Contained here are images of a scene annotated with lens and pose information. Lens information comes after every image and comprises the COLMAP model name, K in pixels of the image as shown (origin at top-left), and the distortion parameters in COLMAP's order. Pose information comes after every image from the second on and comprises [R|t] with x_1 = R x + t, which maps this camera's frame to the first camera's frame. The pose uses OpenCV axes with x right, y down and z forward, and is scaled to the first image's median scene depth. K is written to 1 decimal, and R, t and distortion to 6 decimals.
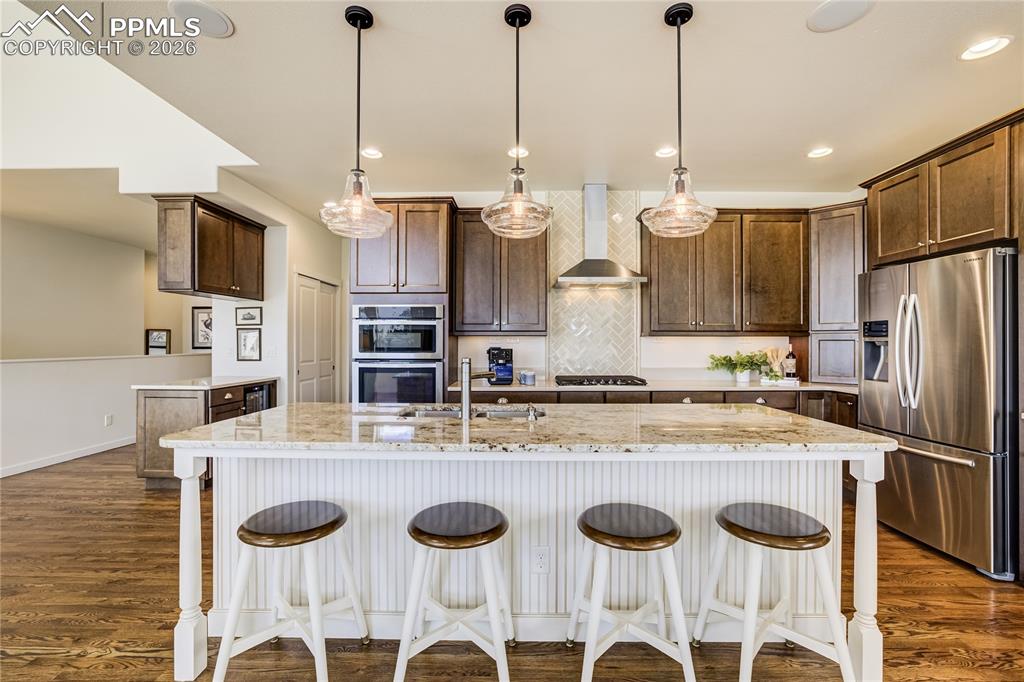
lens RADIAL K [[442.4, 0, 518.2], [0, 442.4, 340.2], [0, 0, 1]] dist [-0.039869, 0.010692]
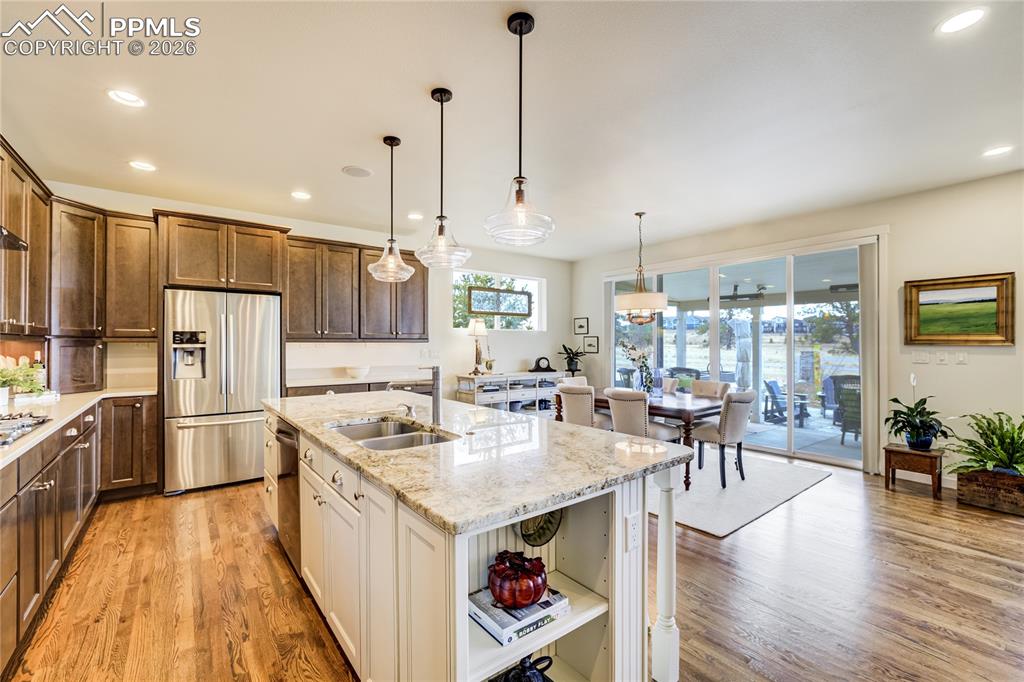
lens RADIAL K [[442.4, 0, 522.6], [0, 442.4, 337.6], [0, 0, 1]] dist [-0.039869, 0.010692]
pose [[-0.618792, 0.011511, 0.785471, -0.555373], [-0.004628, 0.999822, -0.018298, -0.007804], [-0.785541, -0.014958, -0.618629, 0.814010]]
